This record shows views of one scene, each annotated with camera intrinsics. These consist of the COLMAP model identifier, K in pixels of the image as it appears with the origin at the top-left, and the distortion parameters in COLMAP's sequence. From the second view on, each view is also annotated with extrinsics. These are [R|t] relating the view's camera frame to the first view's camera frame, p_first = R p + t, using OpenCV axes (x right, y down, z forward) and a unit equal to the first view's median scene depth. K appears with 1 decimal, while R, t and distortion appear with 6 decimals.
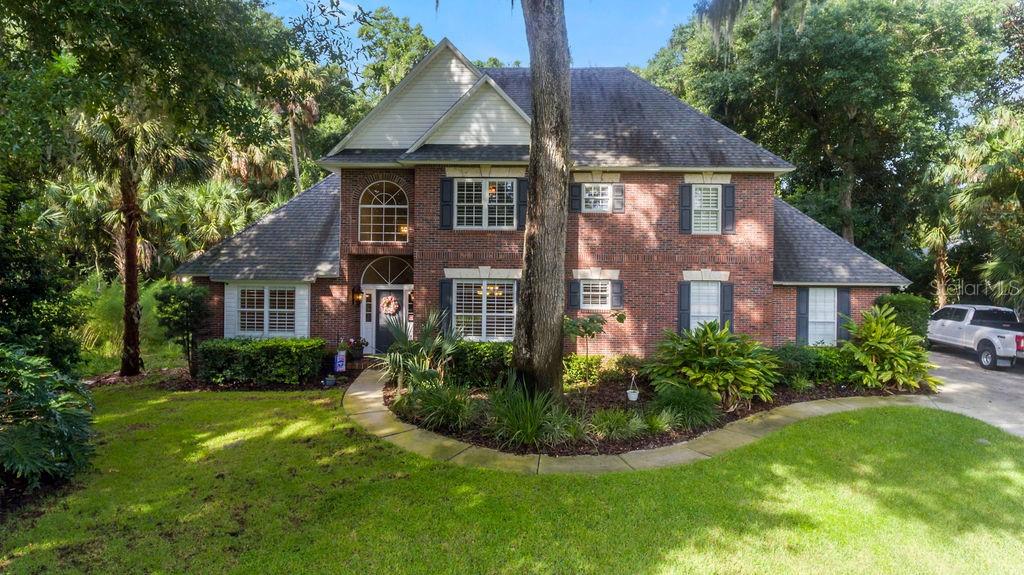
lens RADIAL K [[602.8, 0, 517.7], [0, 602.8, 269.8], [0, 0, 1]] dist [-0.001564, 0.000450]
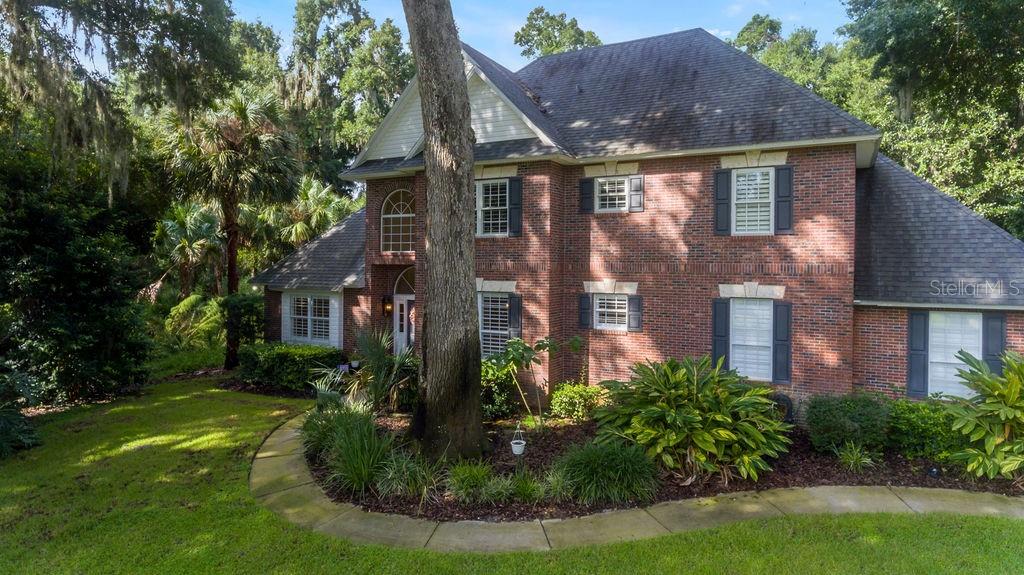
lens RADIAL K [[602.8, 0, 517.3], [0, 602.8, 269.8], [0, 0, 1]] dist [-0.001564, 0.000450]
pose [[0.894766, -0.001299, -0.446534, 0.386573], [0.002091, 0.999997, 0.001281, -0.018185], [0.446531, -0.002080, 0.894766, 0.208446]]
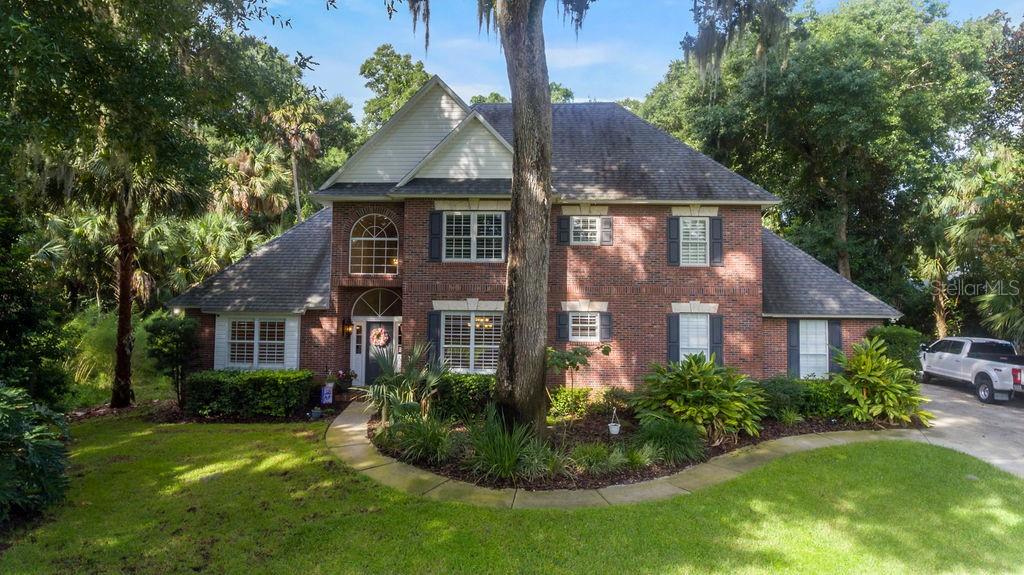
lens RADIAL K [[602.8, 0, 518.0], [0, 602.8, 269.8], [0, 0, 1]] dist [-0.001564, 0.000450]
pose [[0.999921, -0.000213, -0.012532, 0.031797], [-0.000441, 0.998639, -0.052159, -0.000985], [0.012526, 0.052161, 0.998560, -0.004794]]
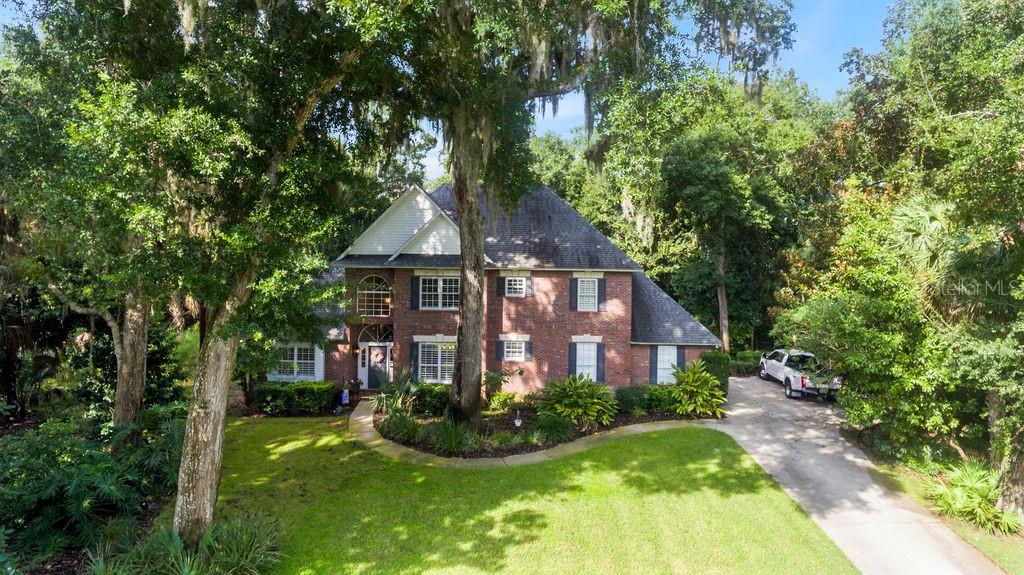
lens RADIAL K [[602.8, 0, 517.8], [0, 602.8, 269.3], [0, 0, 1]] dist [-0.001564, 0.000450]
pose [[0.999904, 0.003389, 0.013430, 0.117895], [-0.003384, 0.999994, -0.000386, -0.163716], [-0.013431, 0.000340, 0.999910, -0.513837]]
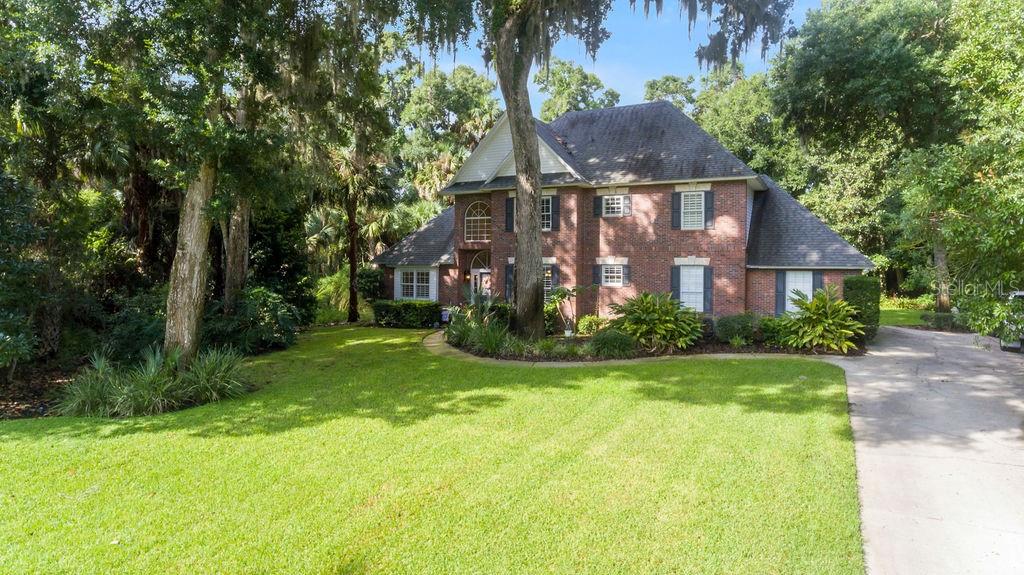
lens RADIAL K [[602.8, 0, 517.1], [0, 602.8, 268.1], [0, 0, 1]] dist [-0.001564, 0.000450]
pose [[0.899451, -0.002236, -0.437016, 0.544971], [0.000174, 0.999989, -0.004759, 0.031161], [0.437021, 0.004205, 0.899441, -0.349485]]
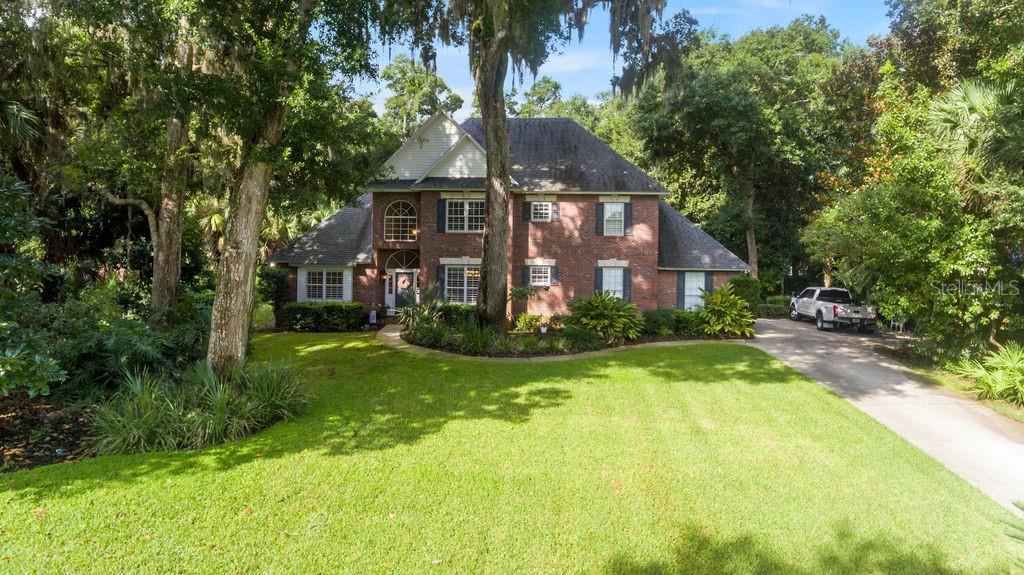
lens RADIAL K [[602.8, 0, 517.7], [0, 602.8, 269.0], [0, 0, 1]] dist [-0.001564, 0.000450]
pose [[0.999545, 0.003376, -0.029979, 0.119301], [-0.003375, 0.999994, 0.000073, 0.024764], [0.029980, 0.000029, 0.999551, -0.513904]]
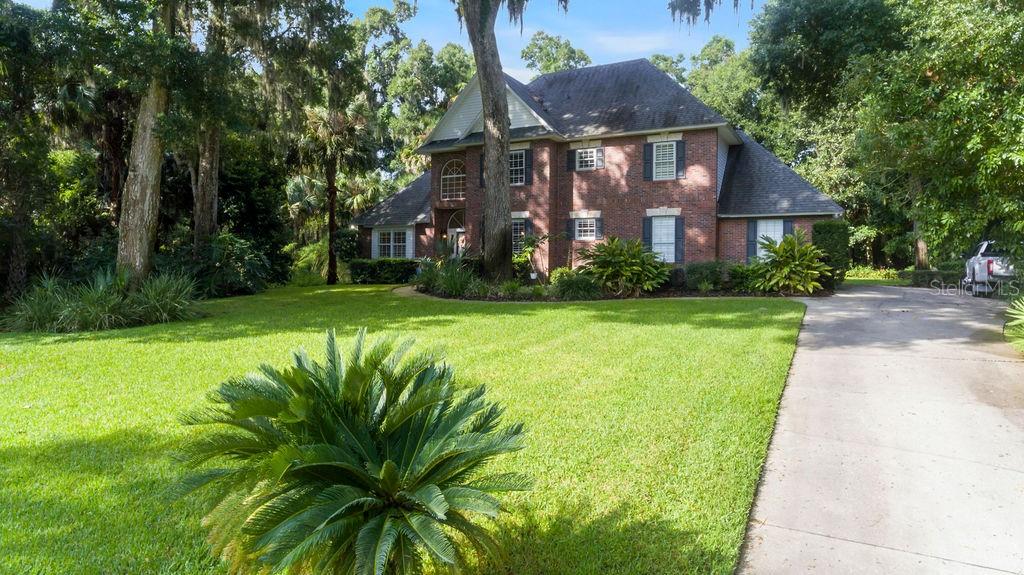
lens RADIAL K [[602.8, 0, 517.1], [0, 602.8, 268.1], [0, 0, 1]] dist [-0.001564, 0.000450]
pose [[0.897003, -0.001745, -0.442021, 0.606298], [-0.000731, 0.999985, -0.005431, 0.139725], [0.442024, 0.005195, 0.896988, -0.313510]]
